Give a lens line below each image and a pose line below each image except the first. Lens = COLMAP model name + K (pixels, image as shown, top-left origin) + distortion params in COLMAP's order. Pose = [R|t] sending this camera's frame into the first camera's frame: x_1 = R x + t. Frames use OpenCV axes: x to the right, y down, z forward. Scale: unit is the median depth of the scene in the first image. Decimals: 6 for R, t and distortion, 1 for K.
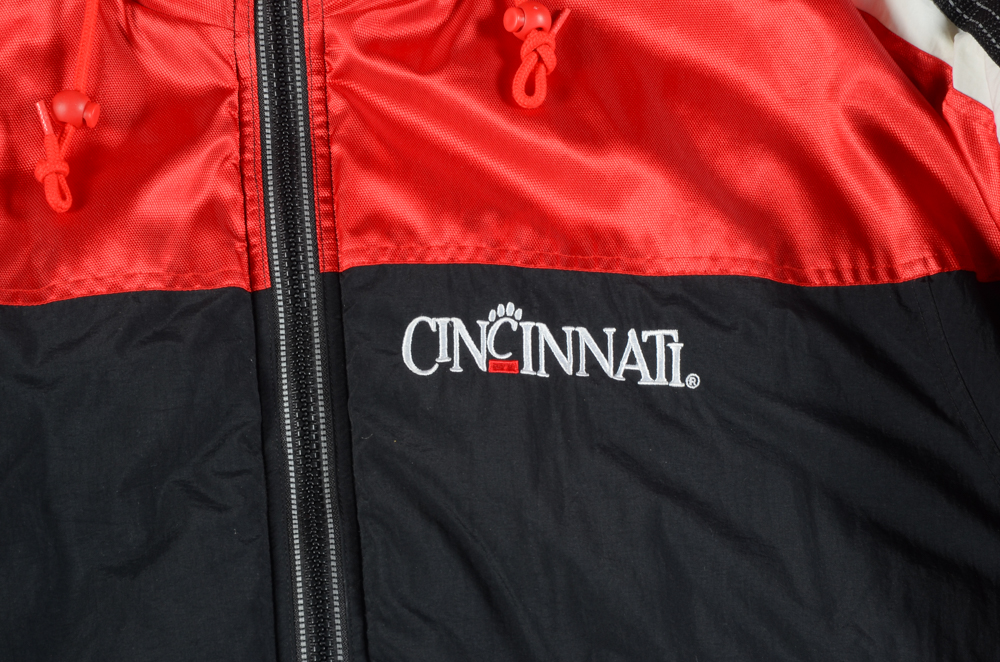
lens RADIAL K [[5734.3, 0, 506.8], [0, 5734.3, 325.8], [0, 0, 1]] dist [1.215128, 0.000000]
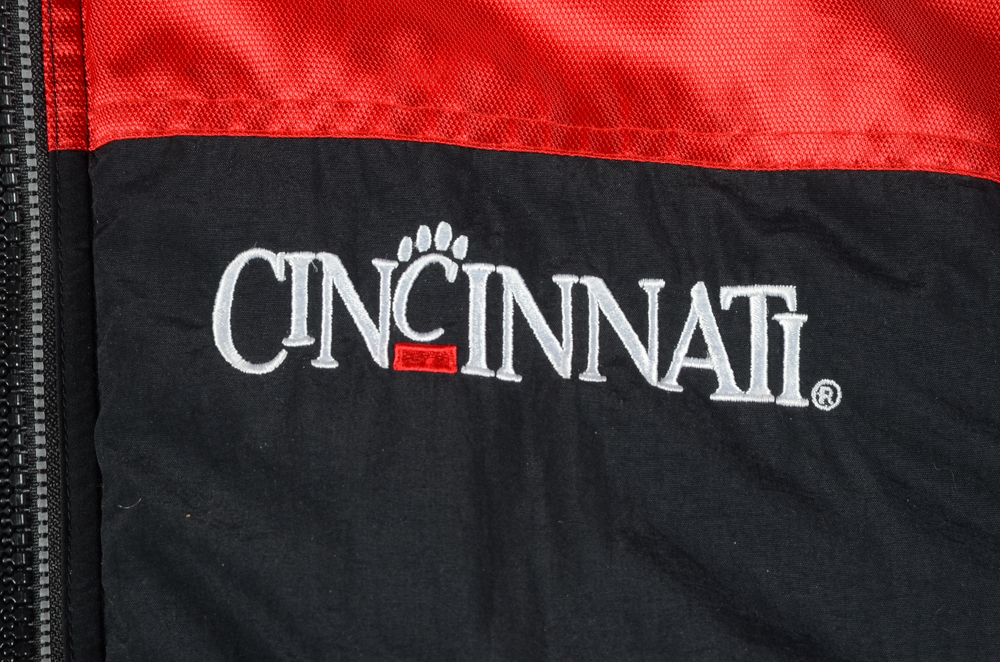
lens RADIAL K [[5734.3, 0, 502.0], [0, 5734.3, 330.9], [0, 0, 1]] dist [1.215128, 0.000000]
pose [[0.999792, 0.016827, -0.011494, 0.011068], [-0.016572, 0.999623, 0.021898, -0.005563], [0.011858, -0.021703, 0.999694, 0.526108]]
